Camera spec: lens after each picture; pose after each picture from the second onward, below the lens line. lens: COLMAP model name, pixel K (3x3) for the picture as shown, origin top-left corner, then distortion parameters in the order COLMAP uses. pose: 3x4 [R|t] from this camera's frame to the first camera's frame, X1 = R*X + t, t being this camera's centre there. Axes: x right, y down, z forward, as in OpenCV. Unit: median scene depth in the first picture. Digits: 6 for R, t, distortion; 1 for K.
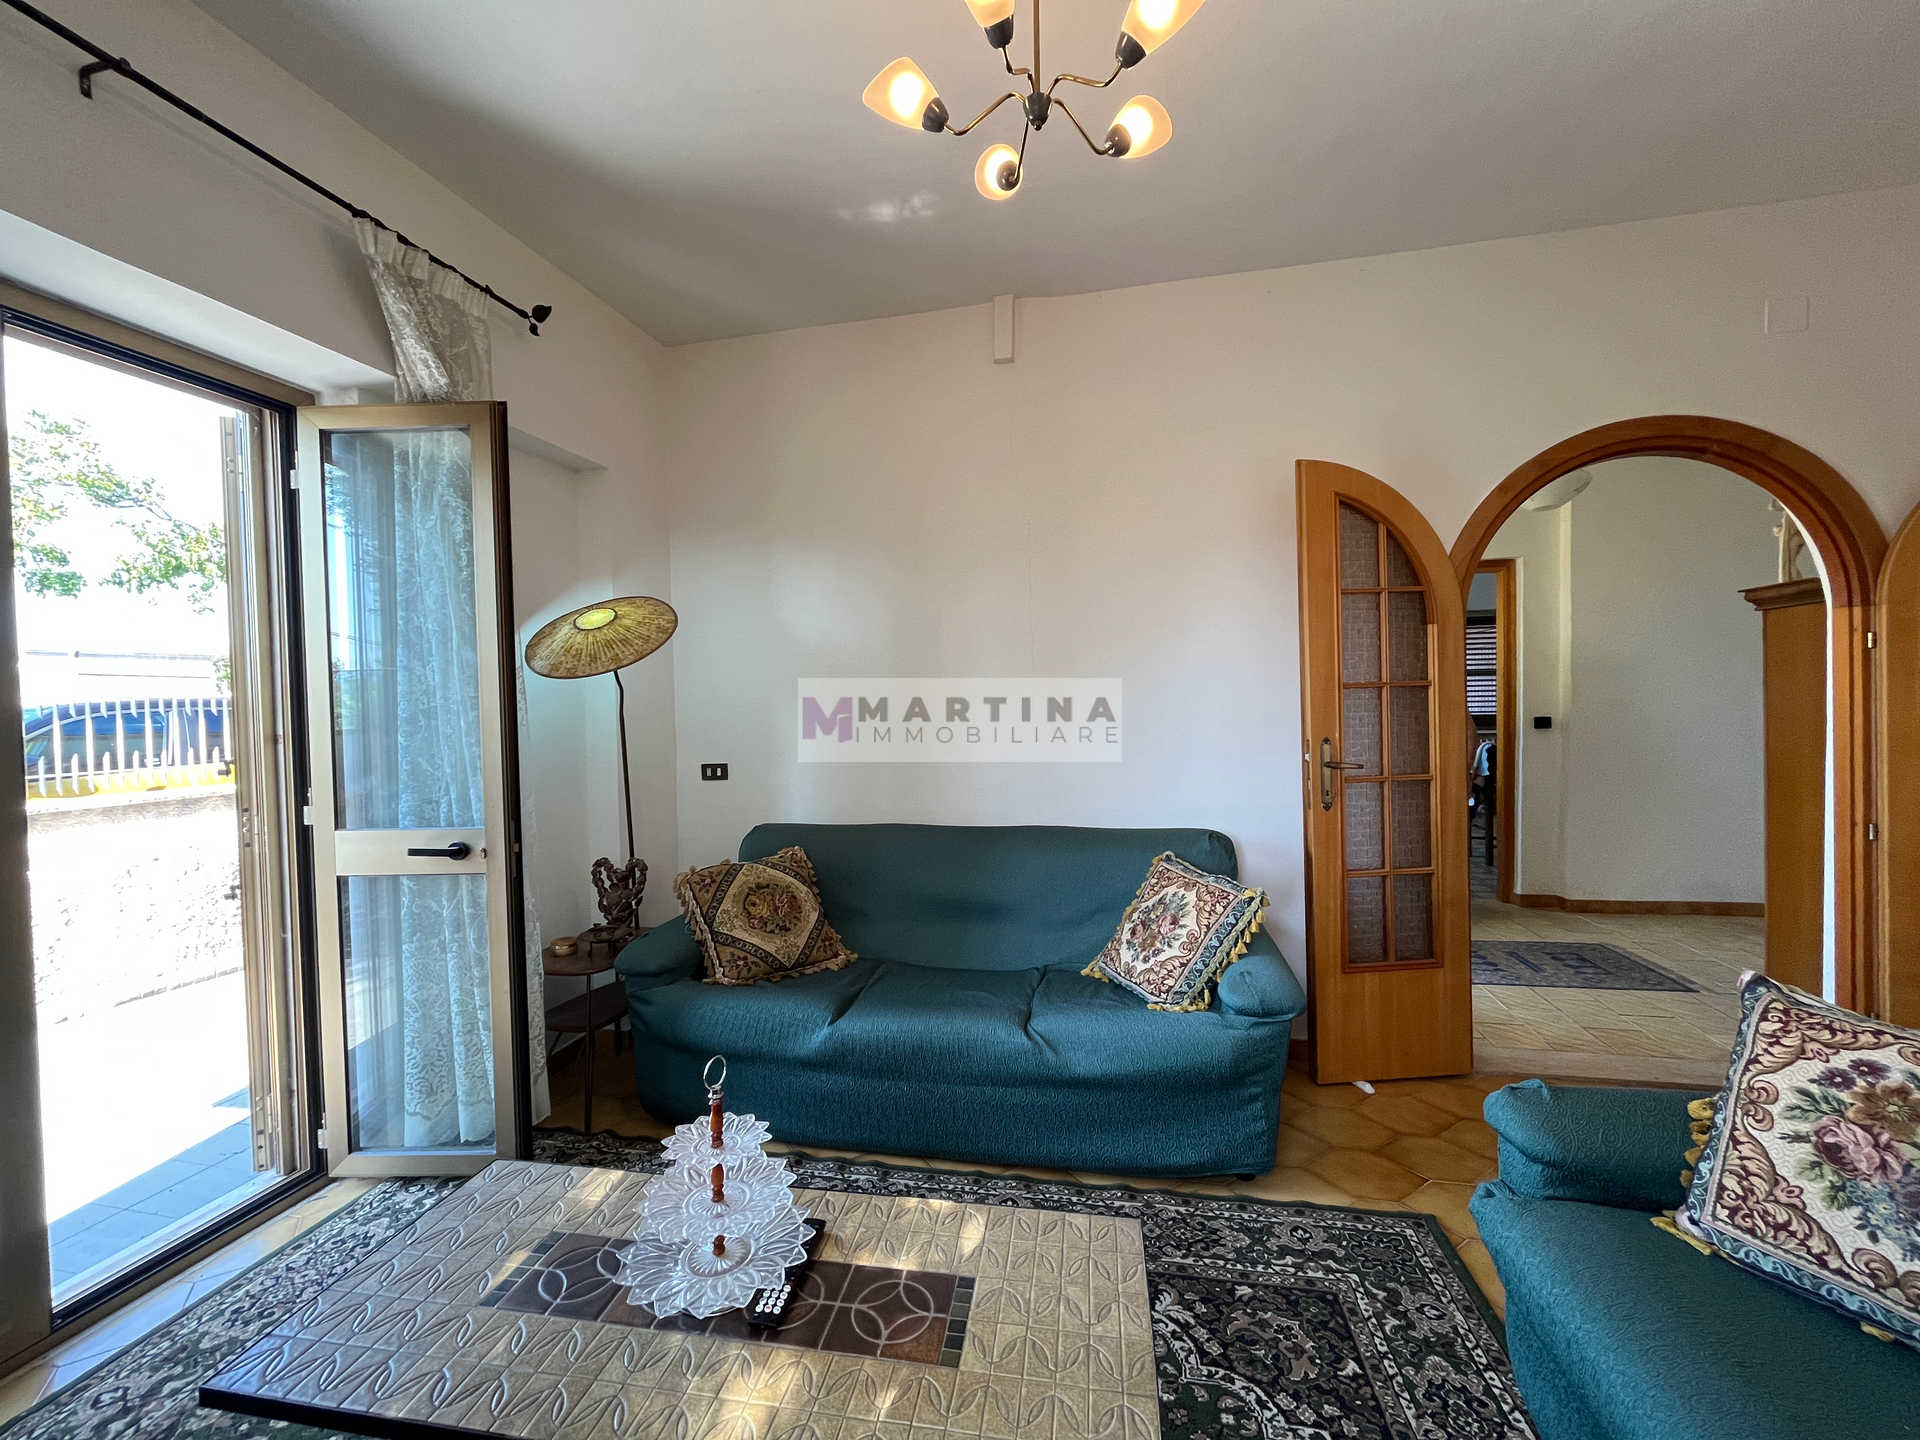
lens RADIAL K [[773.8, 0, 966.2], [0, 773.8, 723.1], [0, 0, 1]] dist [-0.002584, -0.000100]
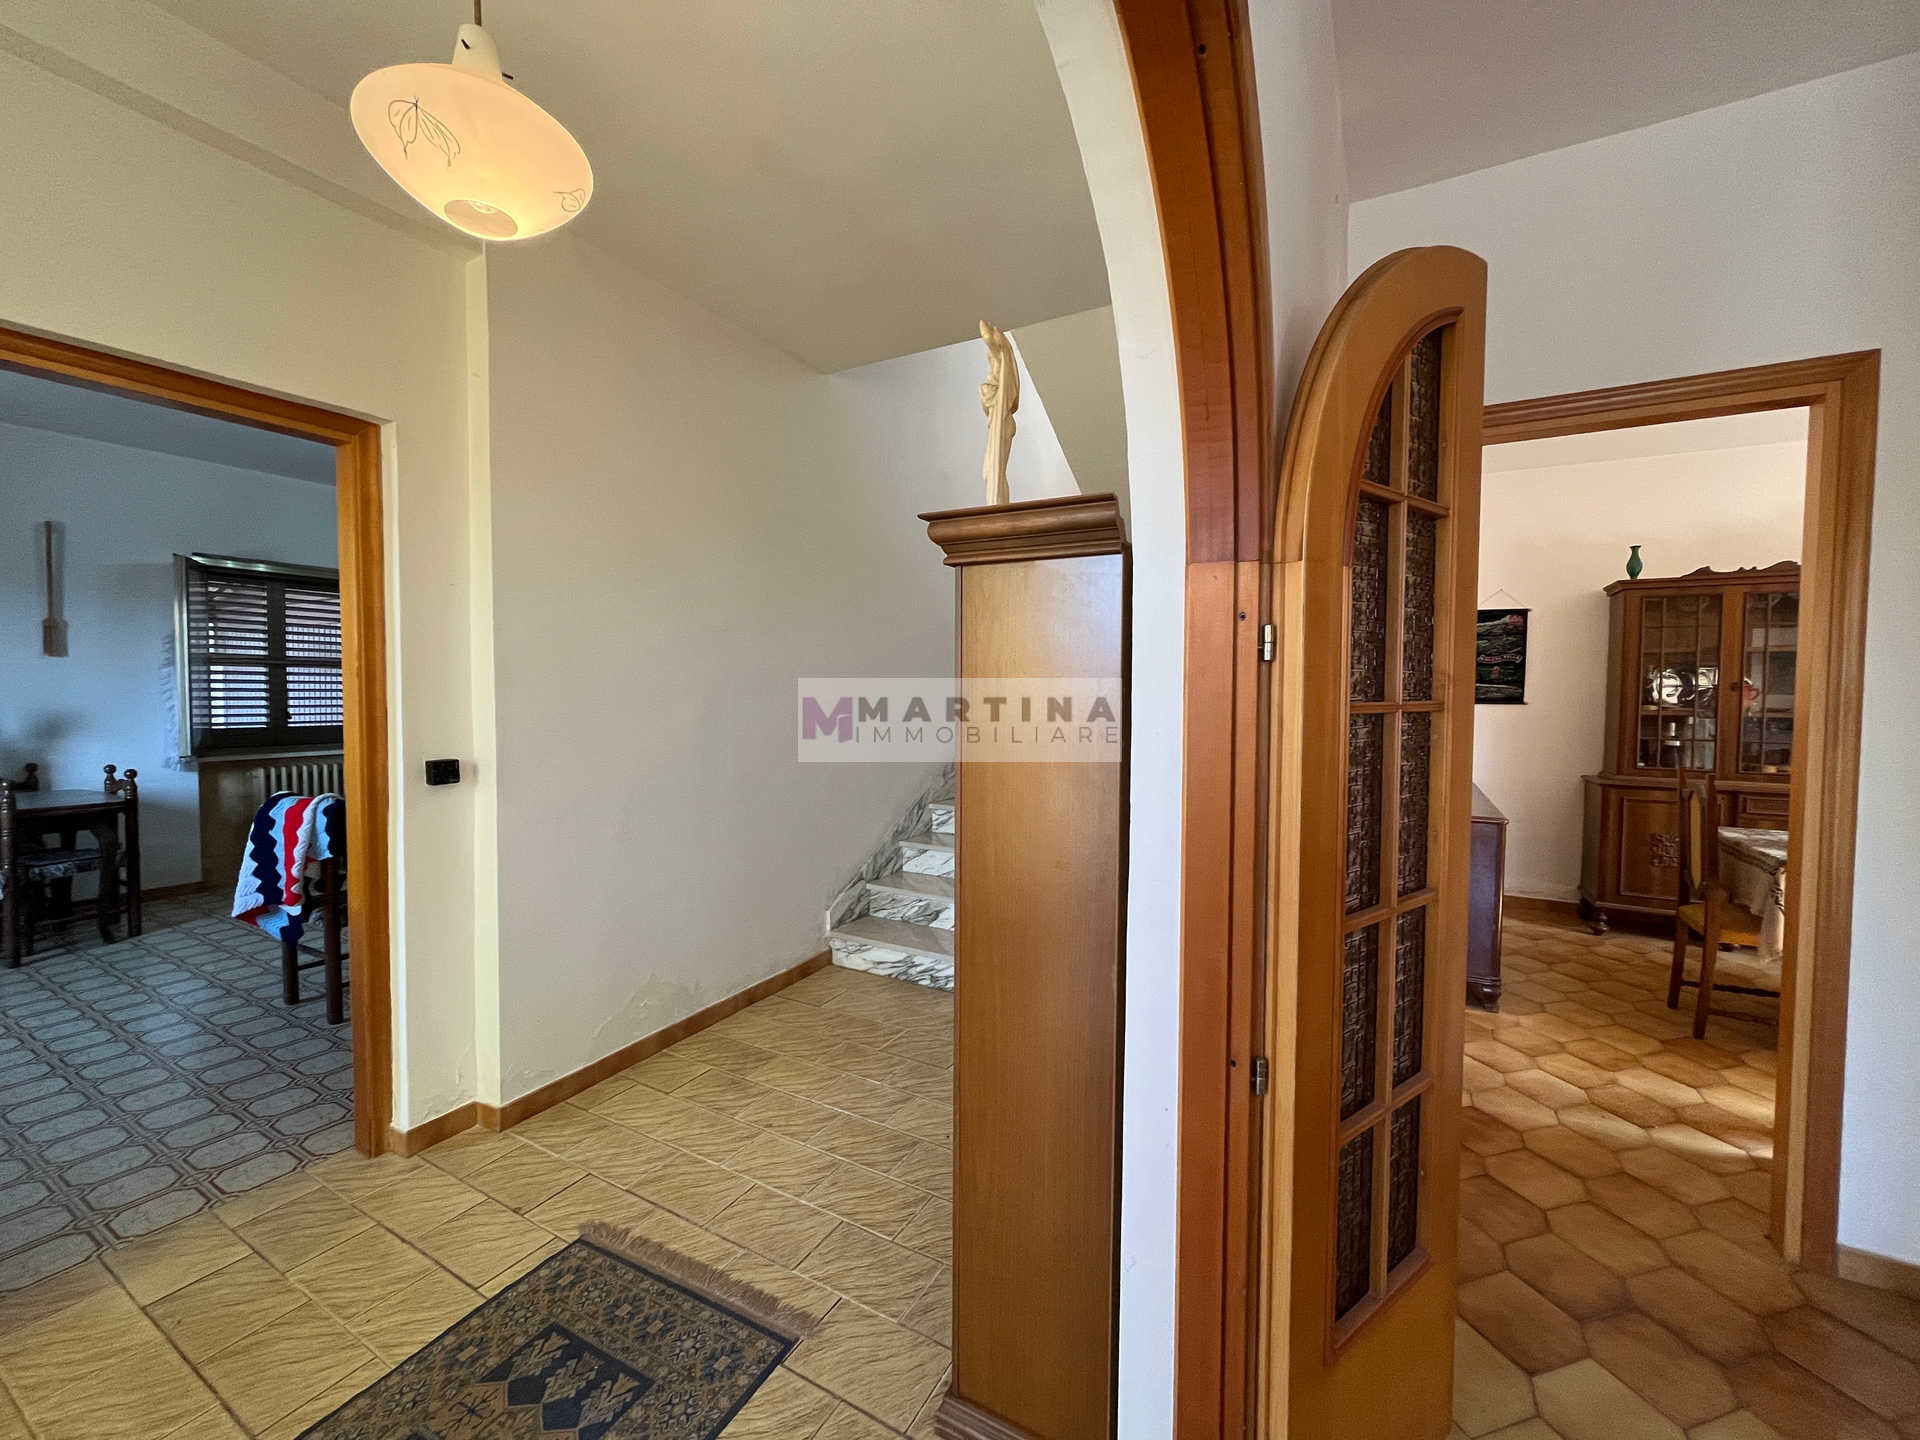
lens RADIAL K [[773.8, 0, 955.1], [0, 773.8, 724.7], [0, 0, 1]] dist [-0.002584, -0.000100]
pose [[0.289335, -0.018687, 0.957046, 0.454224], [0.008085, 0.999821, 0.017078, -0.045347], [-0.957194, 0.002797, 0.289434, 0.671629]]
